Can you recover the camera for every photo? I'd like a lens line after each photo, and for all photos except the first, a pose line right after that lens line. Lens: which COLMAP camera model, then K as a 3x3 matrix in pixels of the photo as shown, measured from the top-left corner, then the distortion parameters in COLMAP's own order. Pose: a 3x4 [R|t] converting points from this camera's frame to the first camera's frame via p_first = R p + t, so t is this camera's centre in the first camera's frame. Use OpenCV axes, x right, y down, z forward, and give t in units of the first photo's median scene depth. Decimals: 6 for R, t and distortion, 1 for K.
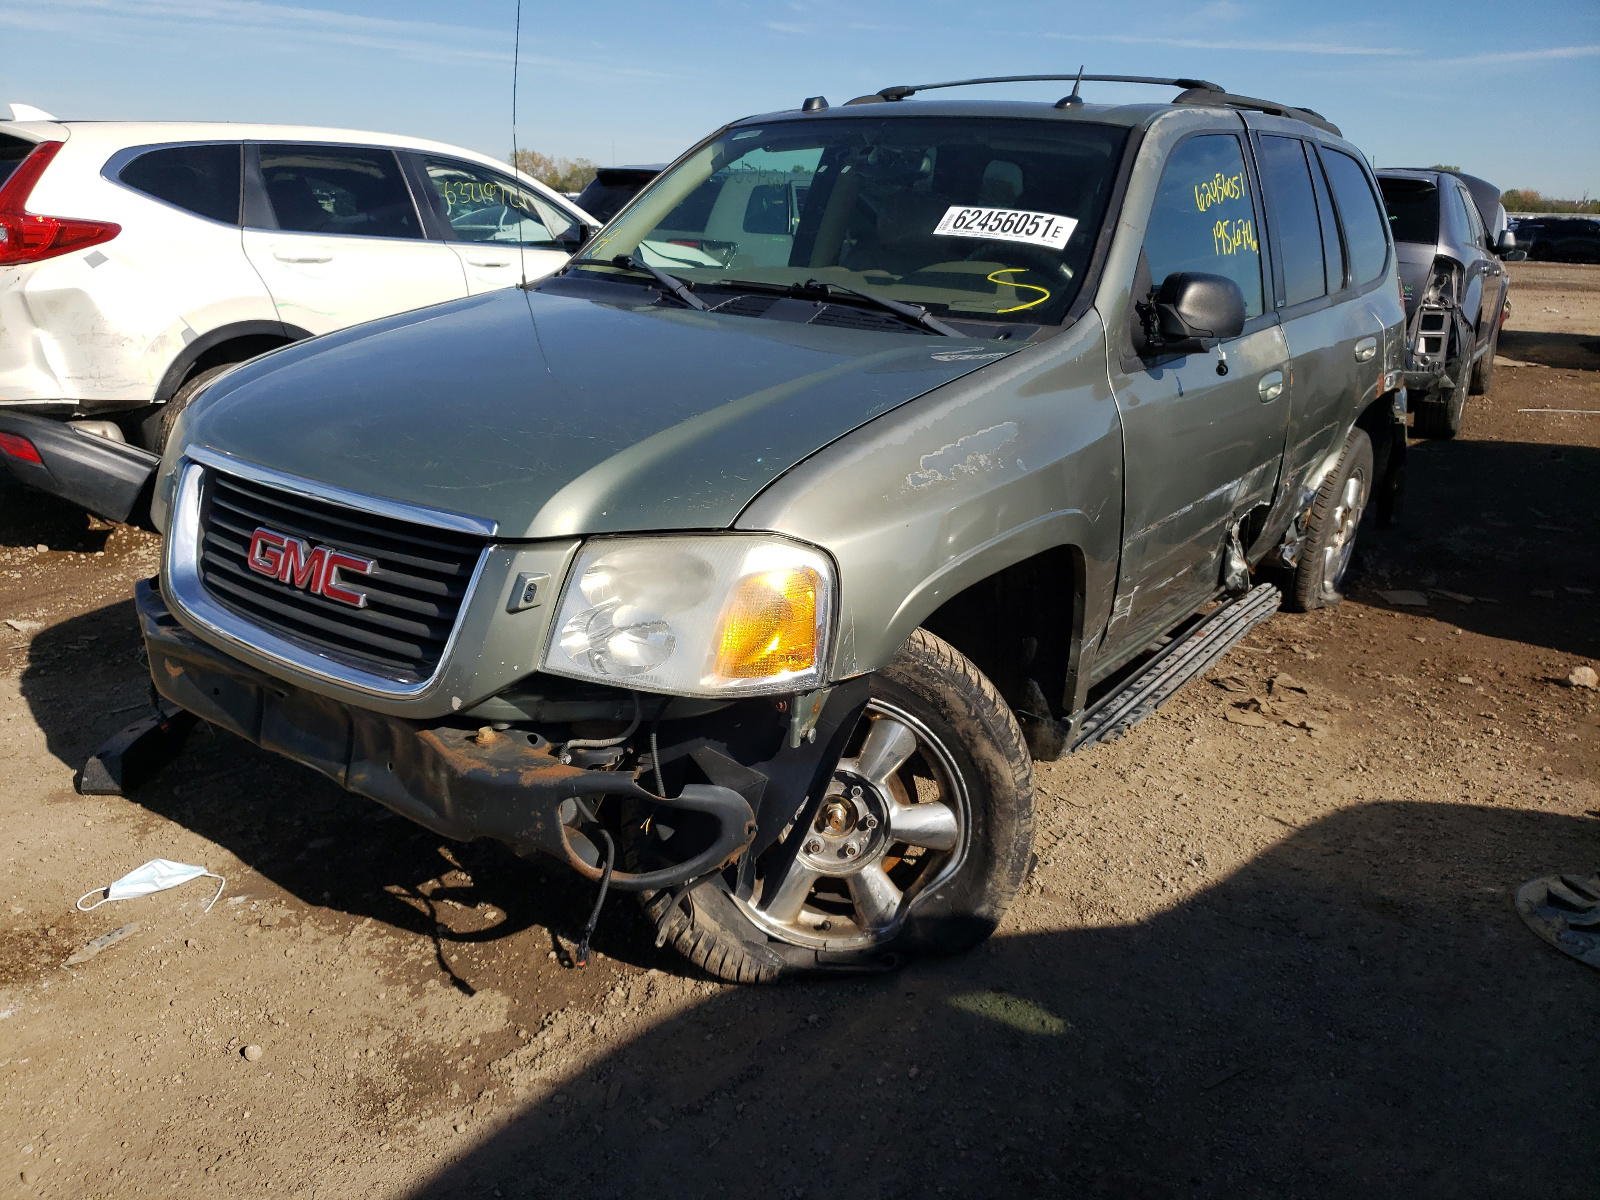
lens RADIAL K [[1210.0, 0, 804.2], [0, 1210.0, 594.1], [0, 0, 1]] dist [0.013074, 0.002604]
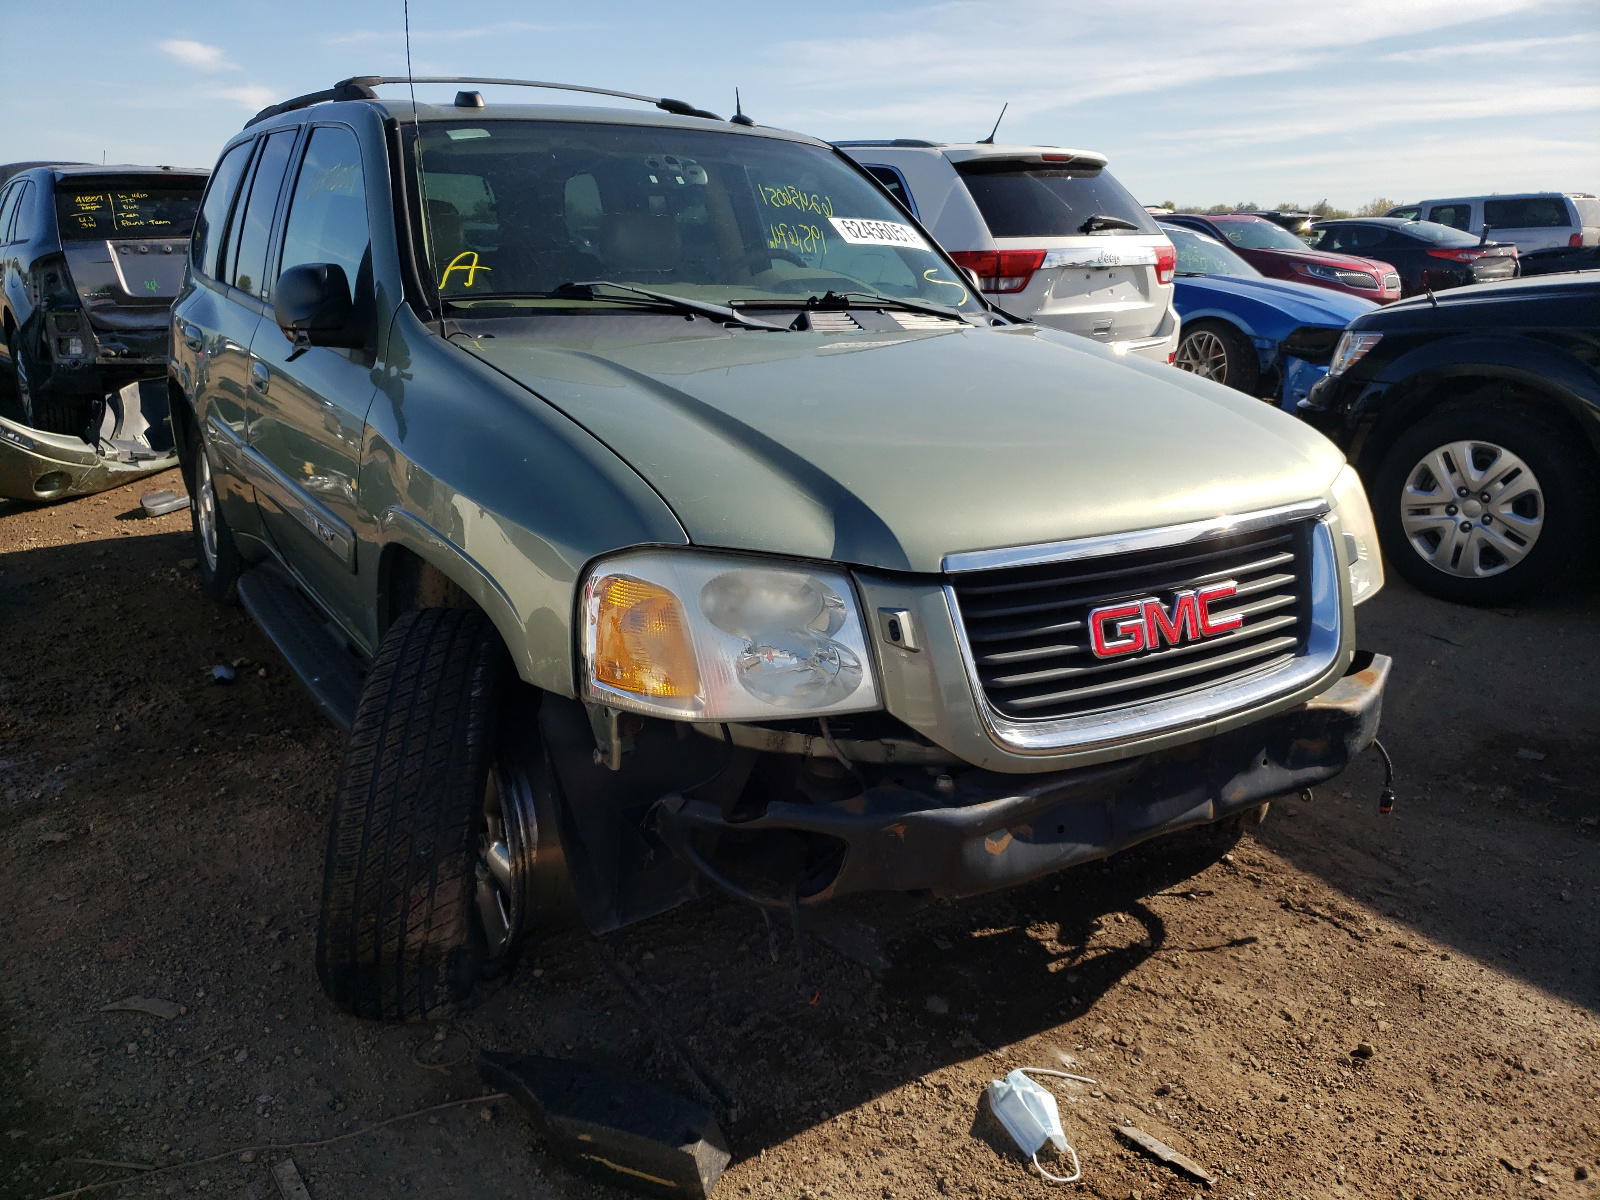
lens RADIAL K [[1210.0, 0, 804.3], [0, 1210.0, 606.2], [0, 0, 1]] dist [0.013074, 0.002604]
pose [[0.406416, -0.318949, 0.856211, -1.178275], [0.302139, 0.931289, 0.203500, -0.273484], [-0.862286, 0.175989, 0.474858, 0.710953]]
